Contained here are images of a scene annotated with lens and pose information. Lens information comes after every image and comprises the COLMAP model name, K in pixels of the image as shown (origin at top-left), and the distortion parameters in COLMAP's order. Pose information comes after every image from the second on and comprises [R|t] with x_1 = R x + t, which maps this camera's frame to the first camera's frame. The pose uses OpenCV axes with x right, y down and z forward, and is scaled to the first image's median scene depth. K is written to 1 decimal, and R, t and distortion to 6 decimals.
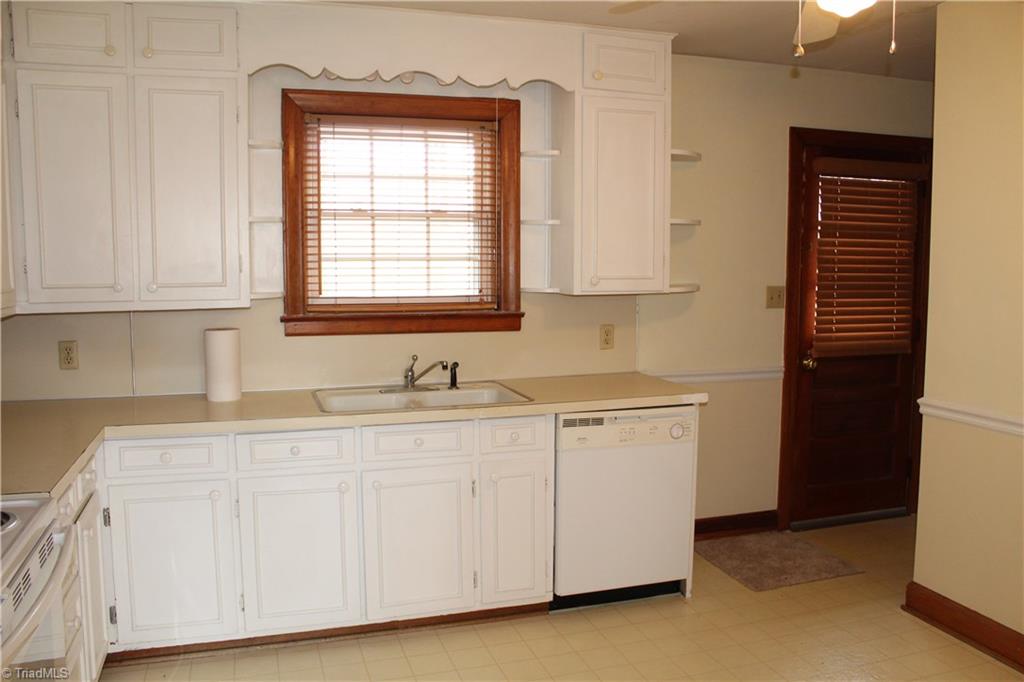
lens RADIAL K [[857.6, 0, 516.5], [0, 857.6, 343.3], [0, 0, 1]] dist [-0.144586, 0.112489]
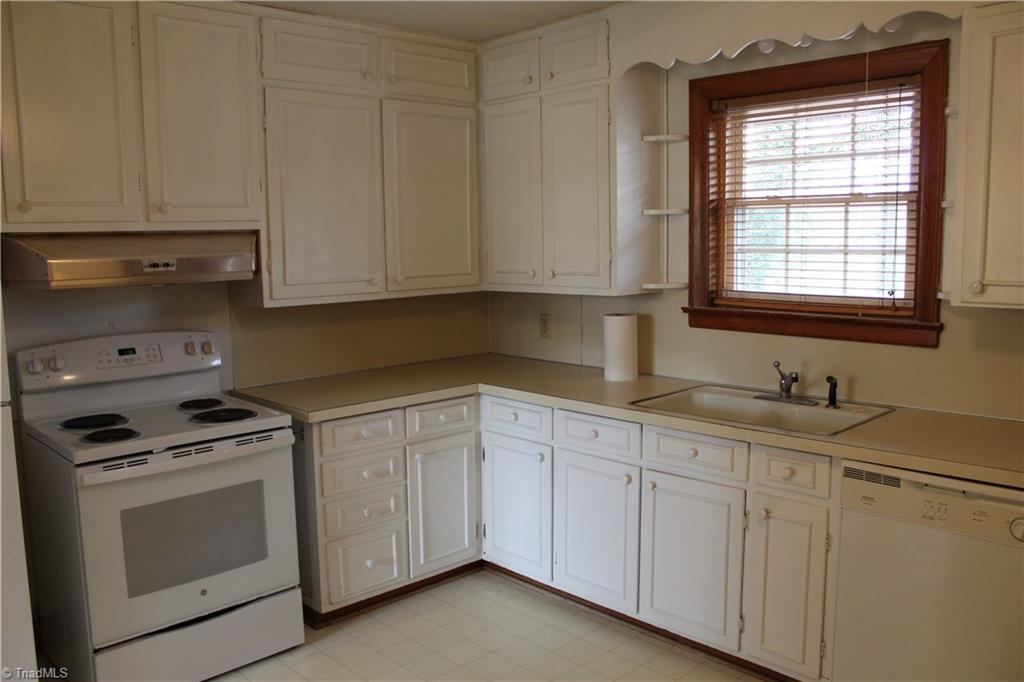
lens RADIAL K [[857.6, 0, 506.7], [0, 857.6, 343.5], [0, 0, 1]] dist [-0.144586, 0.112489]
pose [[0.414381, 0.105784, -0.903935, 0.527504], [-0.074595, 0.993828, 0.082108, -0.052707], [0.907042, 0.033406, 0.419714, 0.360514]]
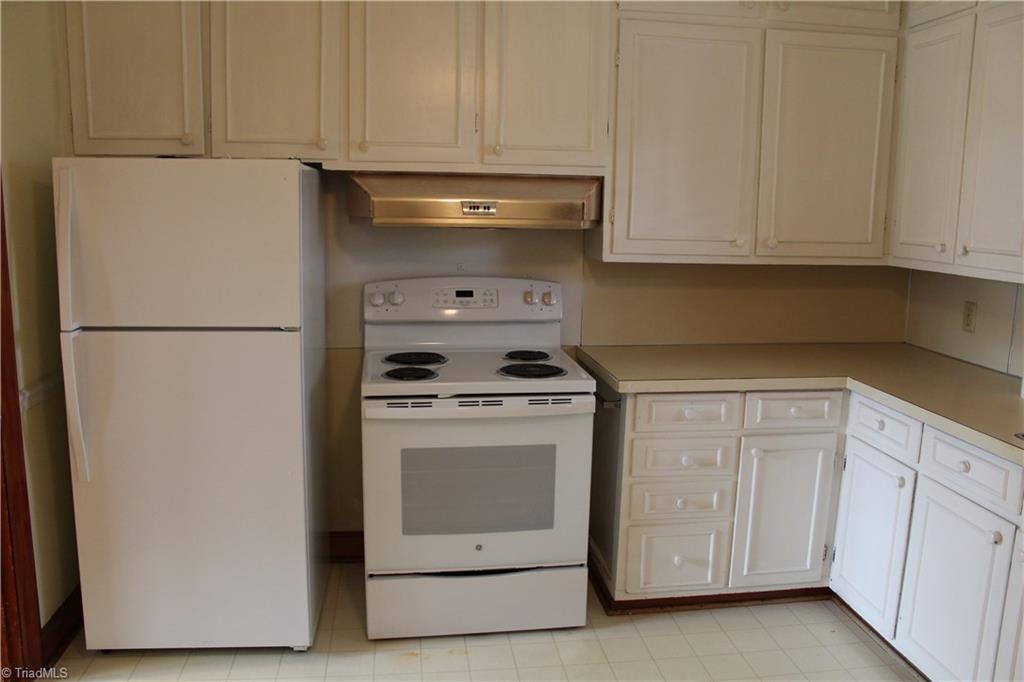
lens RADIAL K [[857.6, 0, 510.8], [0, 857.6, 343.8], [0, 0, 1]] dist [-0.144586, 0.112489]
pose [[-0.187692, 0.163577, -0.968511, 0.445730], [-0.116045, 0.975437, 0.187236, -0.065193], [0.975349, 0.147533, -0.164100, 0.562496]]
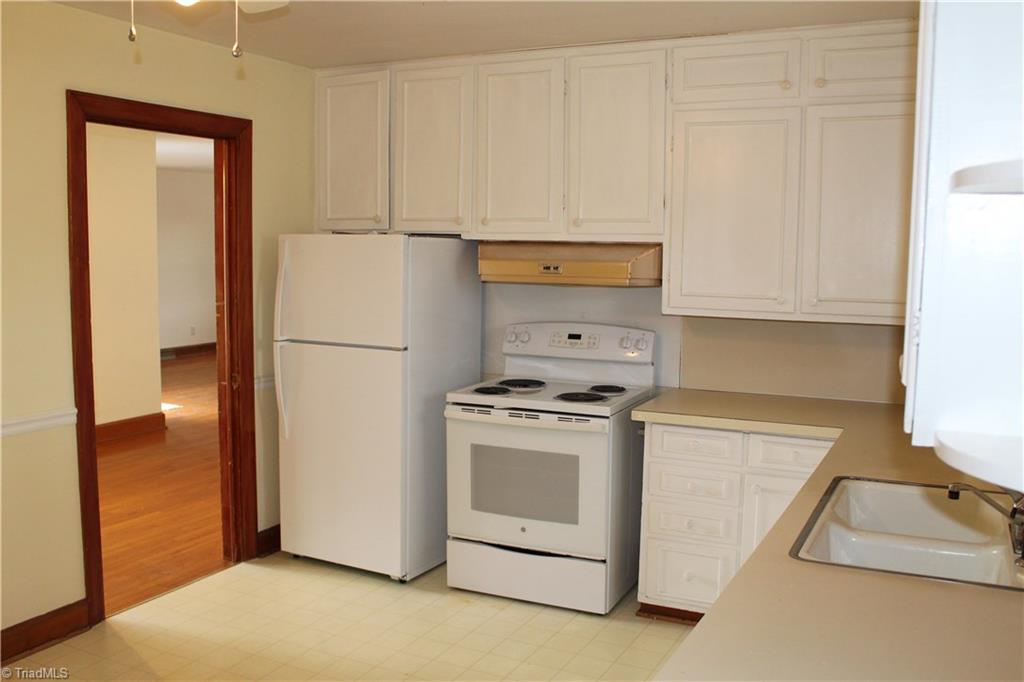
lens RADIAL K [[941.1, 0, 516.2], [0, 941.1, 343.1], [0, 0, 1]] dist [-0.078967, 0.000000]
pose [[-0.705209, 0.065852, -0.705934, 0.497218], [-0.083143, 0.981126, 0.174580, -0.139719], [0.704107, 0.181809, -0.686424, 1.130765]]
